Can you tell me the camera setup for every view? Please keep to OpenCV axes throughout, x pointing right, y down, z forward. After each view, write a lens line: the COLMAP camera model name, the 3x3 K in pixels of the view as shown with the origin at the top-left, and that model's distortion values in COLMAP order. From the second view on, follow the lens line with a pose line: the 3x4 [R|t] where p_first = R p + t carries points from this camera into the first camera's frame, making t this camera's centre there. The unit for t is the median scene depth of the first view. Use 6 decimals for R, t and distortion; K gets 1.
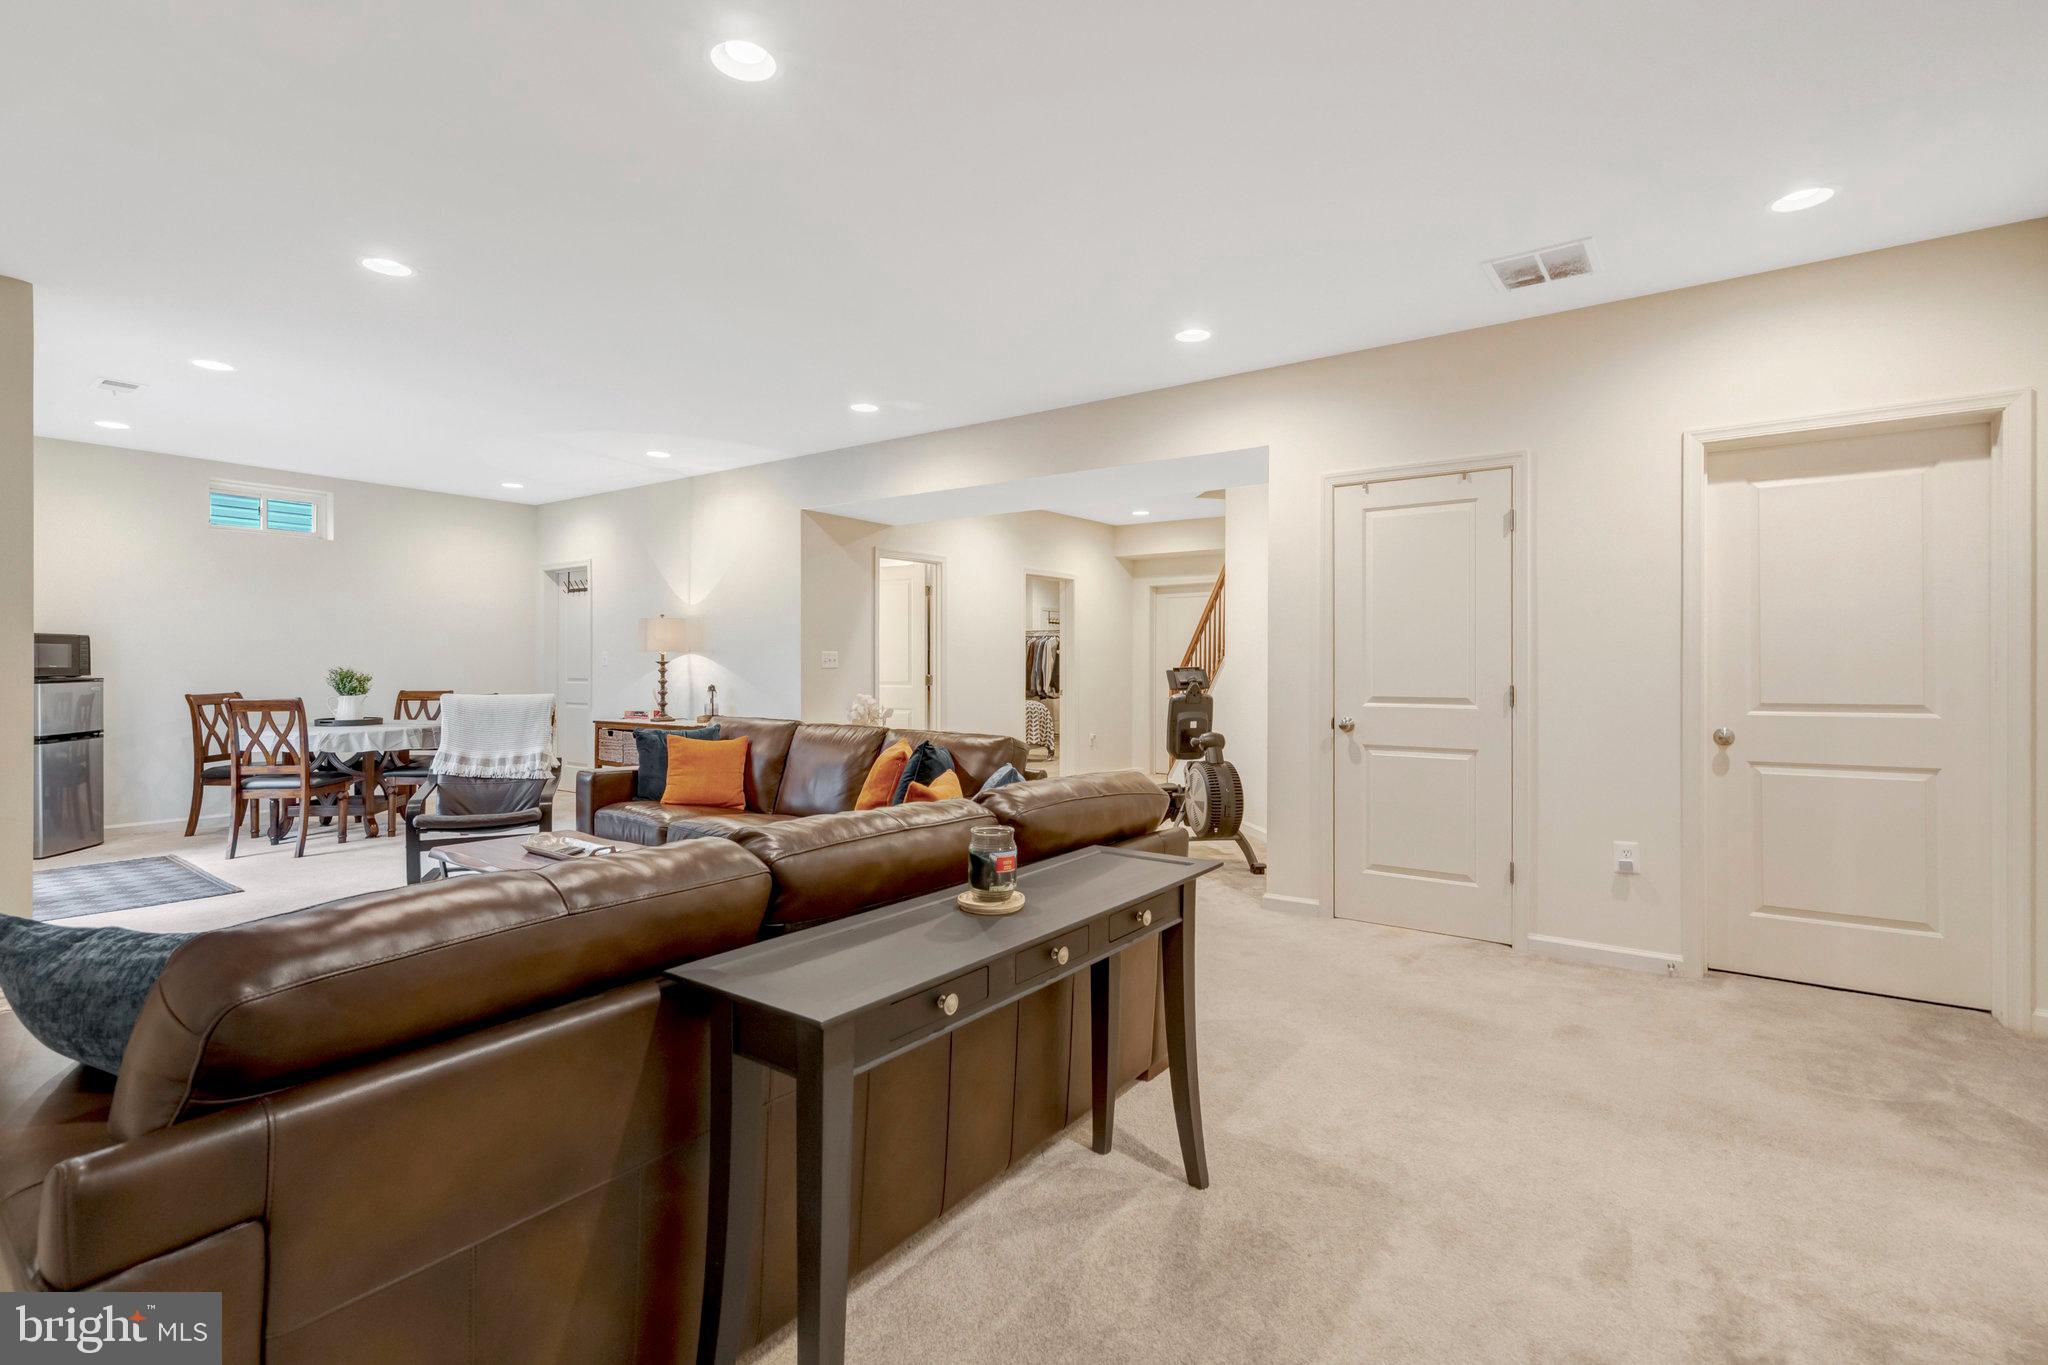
lens RADIAL K [[945.4, 0, 1018.7], [0, 945.4, 680.5], [0, 0, 1]] dist [0.002242, 0.000665]
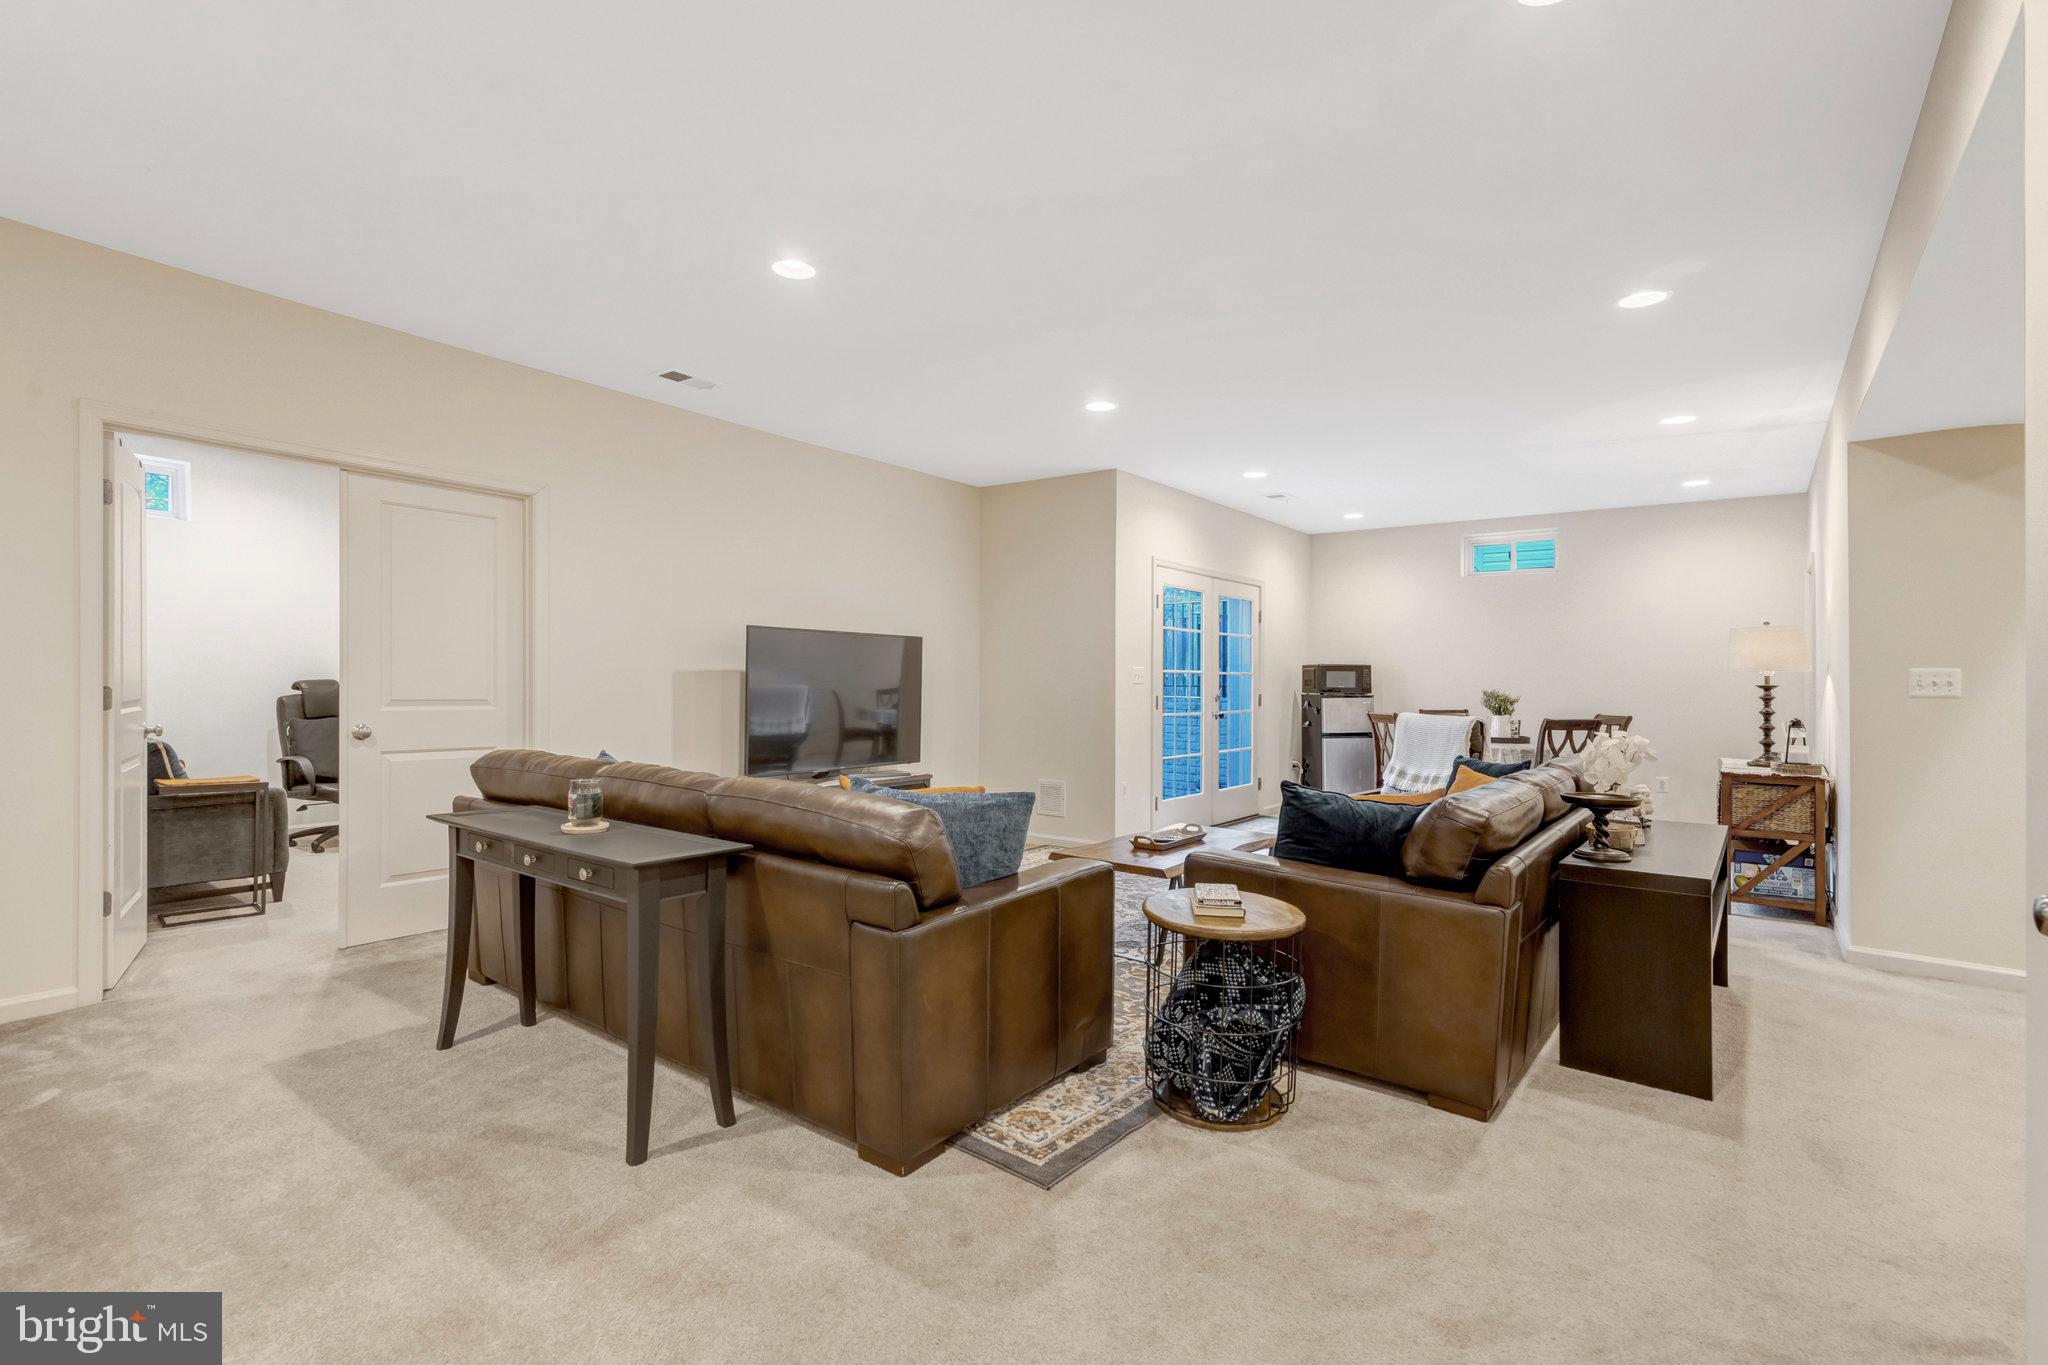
lens RADIAL K [[945.4, 0, 1018.7], [0, 945.4, 680.5], [0, 0, 1]] dist [0.002242, 0.000665]
pose [[-0.015927, -0.003221, -0.999868, 0.395585], [-0.031074, 0.999513, -0.002725, -0.004381], [0.999390, 0.031027, -0.016019, 0.461935]]
